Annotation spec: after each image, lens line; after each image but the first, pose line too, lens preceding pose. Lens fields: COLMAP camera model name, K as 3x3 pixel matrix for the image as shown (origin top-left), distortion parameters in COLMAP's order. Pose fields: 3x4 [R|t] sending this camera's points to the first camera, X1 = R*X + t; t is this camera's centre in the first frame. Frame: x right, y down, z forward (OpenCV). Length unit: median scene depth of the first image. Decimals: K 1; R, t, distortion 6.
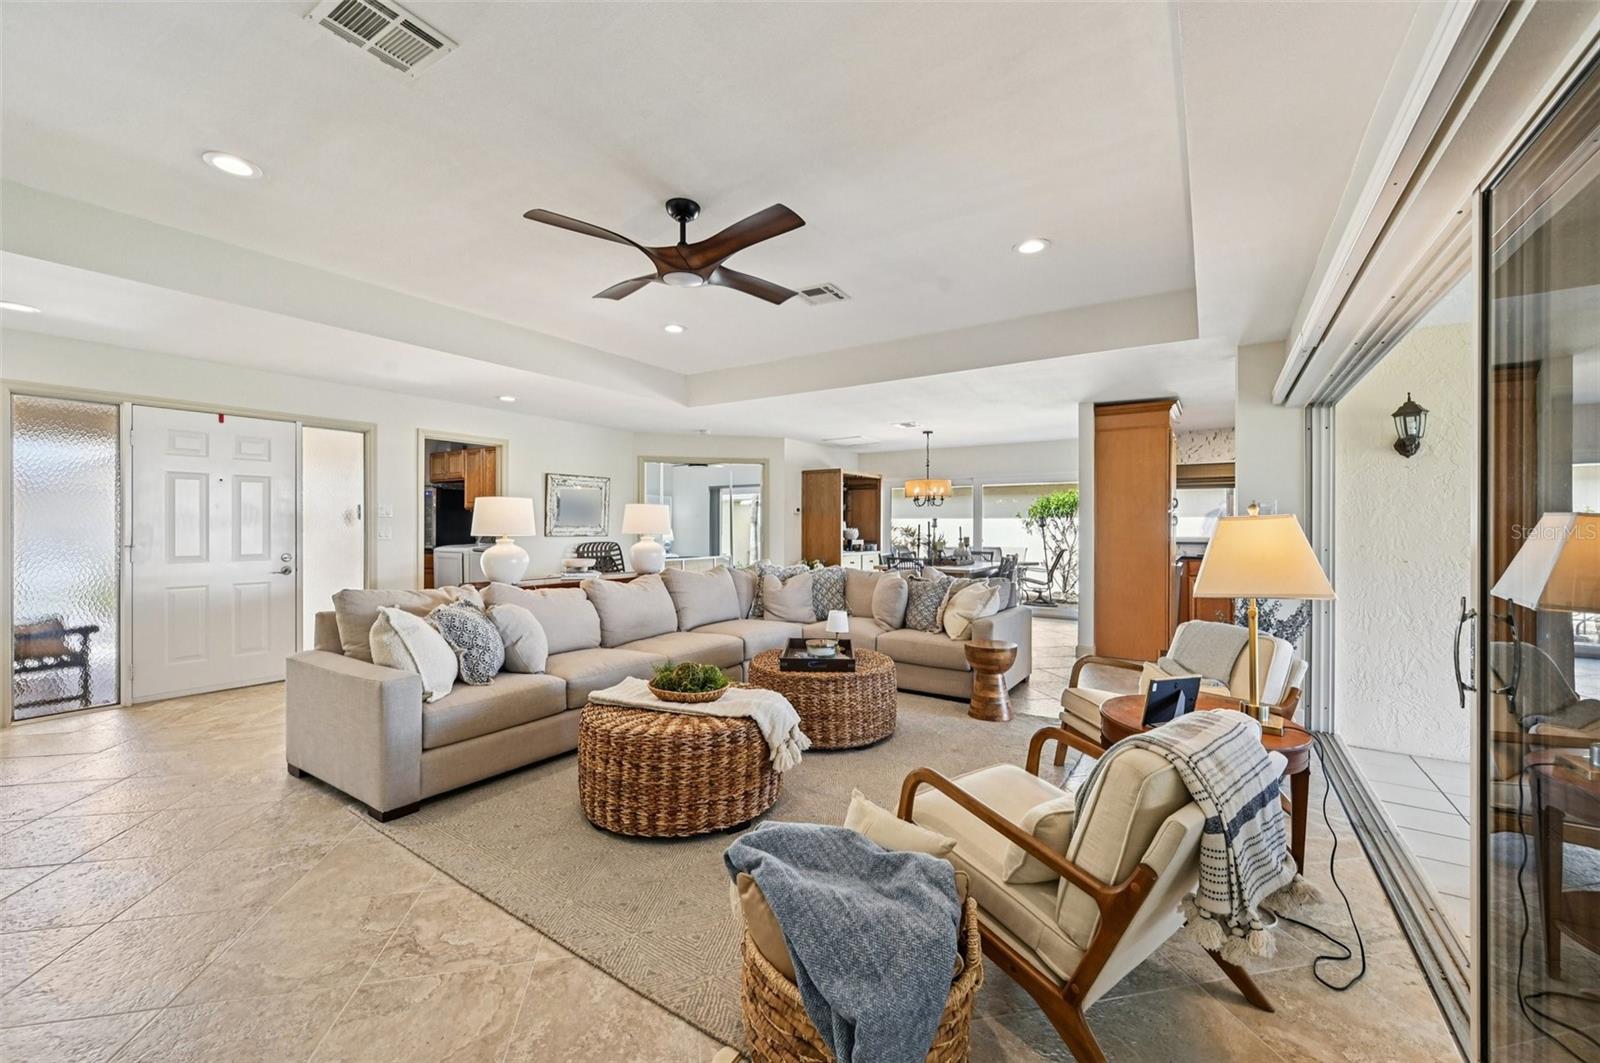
lens RADIAL K [[637.1, 0, 787.1], [0, 637.1, 529.0], [0, 0, 1]] dist [-0.000100, 0.000053]
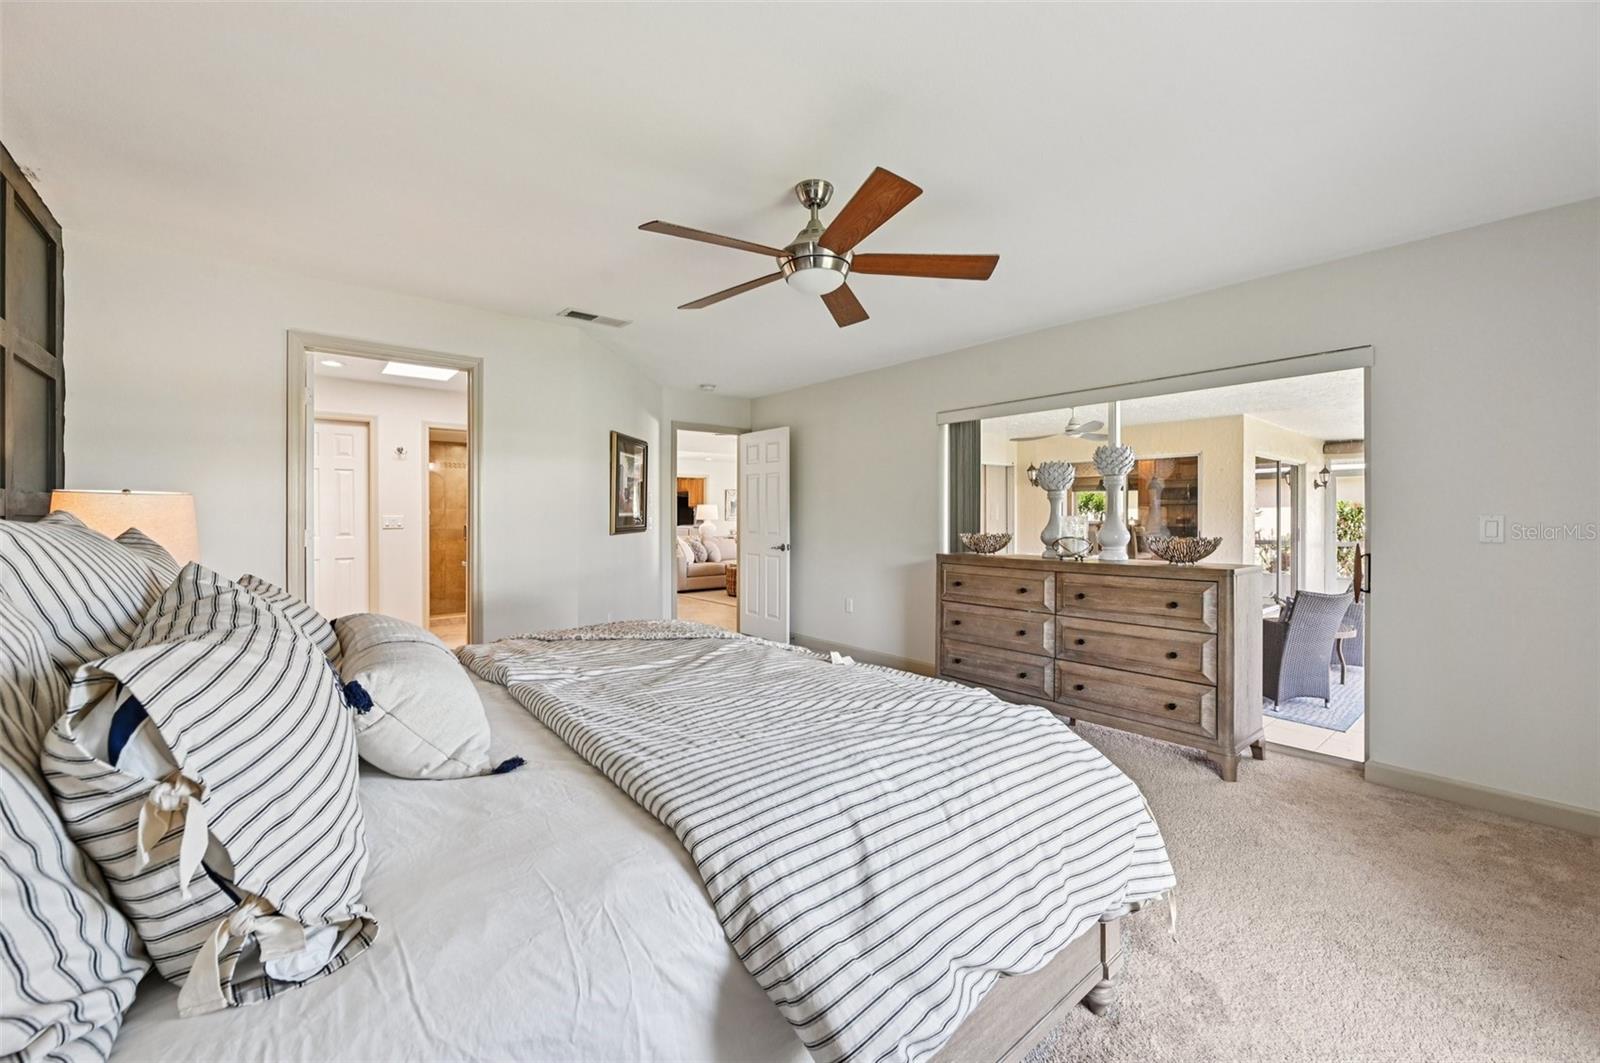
lens RADIAL K [[637.1, 0, 793.7], [0, 637.1, 522.5], [0, 0, 1]] dist [-0.000100, 0.000053]
pose [[0.959667, -0.002761, -0.281126, 0.877257], [0.005479, 0.999946, 0.008880, 0.001907], [0.281086, -0.010062, 0.959630, -1.957019]]
